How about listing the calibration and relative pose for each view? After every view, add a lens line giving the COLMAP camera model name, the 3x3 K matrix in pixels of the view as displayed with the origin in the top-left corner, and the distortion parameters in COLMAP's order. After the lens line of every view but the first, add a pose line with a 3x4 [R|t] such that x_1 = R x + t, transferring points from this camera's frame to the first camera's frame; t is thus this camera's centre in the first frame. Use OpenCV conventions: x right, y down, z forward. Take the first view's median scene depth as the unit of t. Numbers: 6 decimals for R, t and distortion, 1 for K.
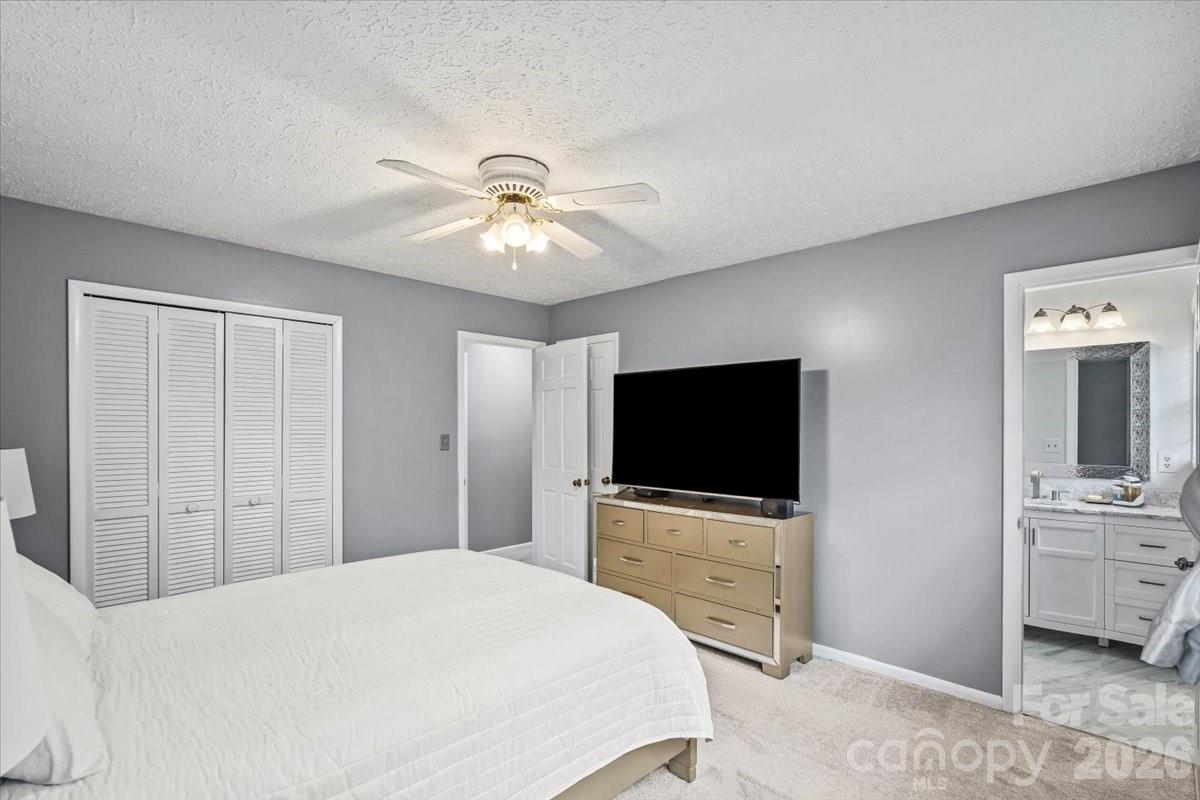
lens RADIAL K [[547.4, 0, 600.6], [0, 547.4, 431.2], [0, 0, 1]] dist [-0.001777, -0.000327]
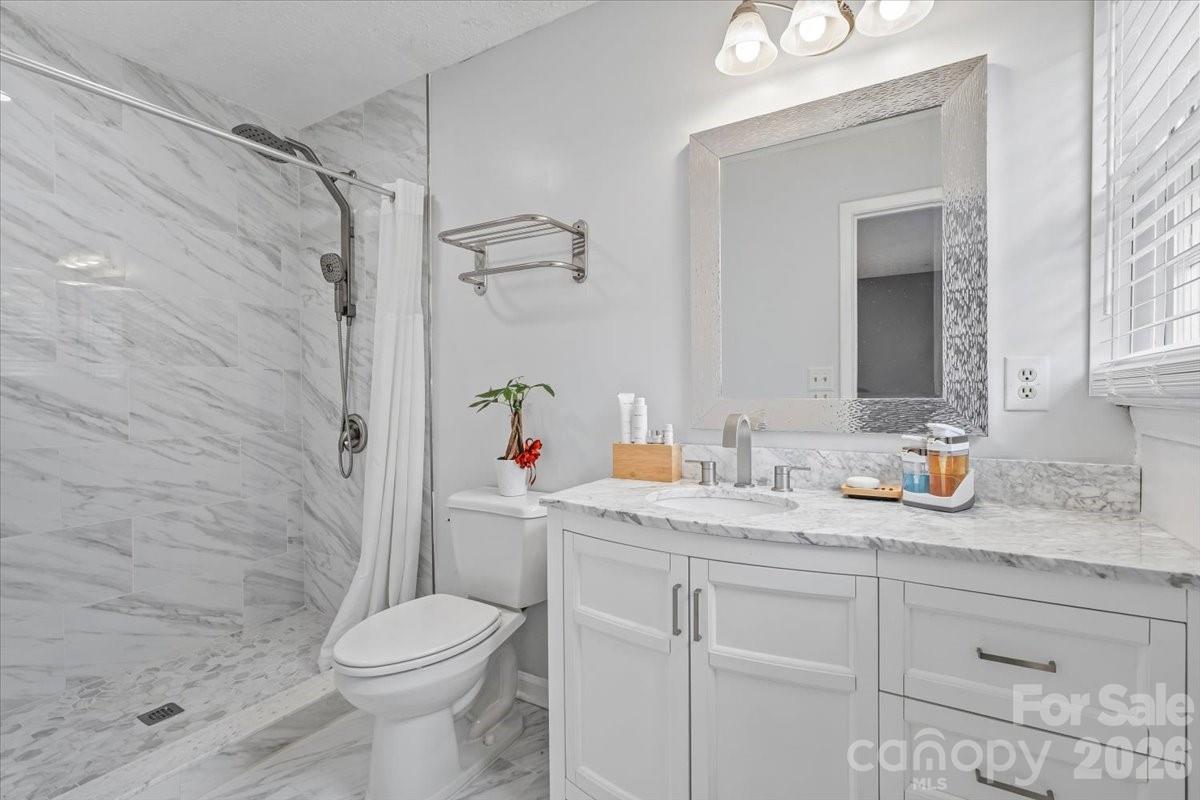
lens RADIAL K [[542.3, 0, 601.4], [0, 542.3, 405.4], [0, 0, 1]] dist [-0.002525, 0.000425]
pose [[0.973325, -0.013091, 0.229055, 0.667712], [0.010278, 0.999856, 0.013471, 0.063418], [-0.229198, -0.010757, 0.973320, 0.703205]]
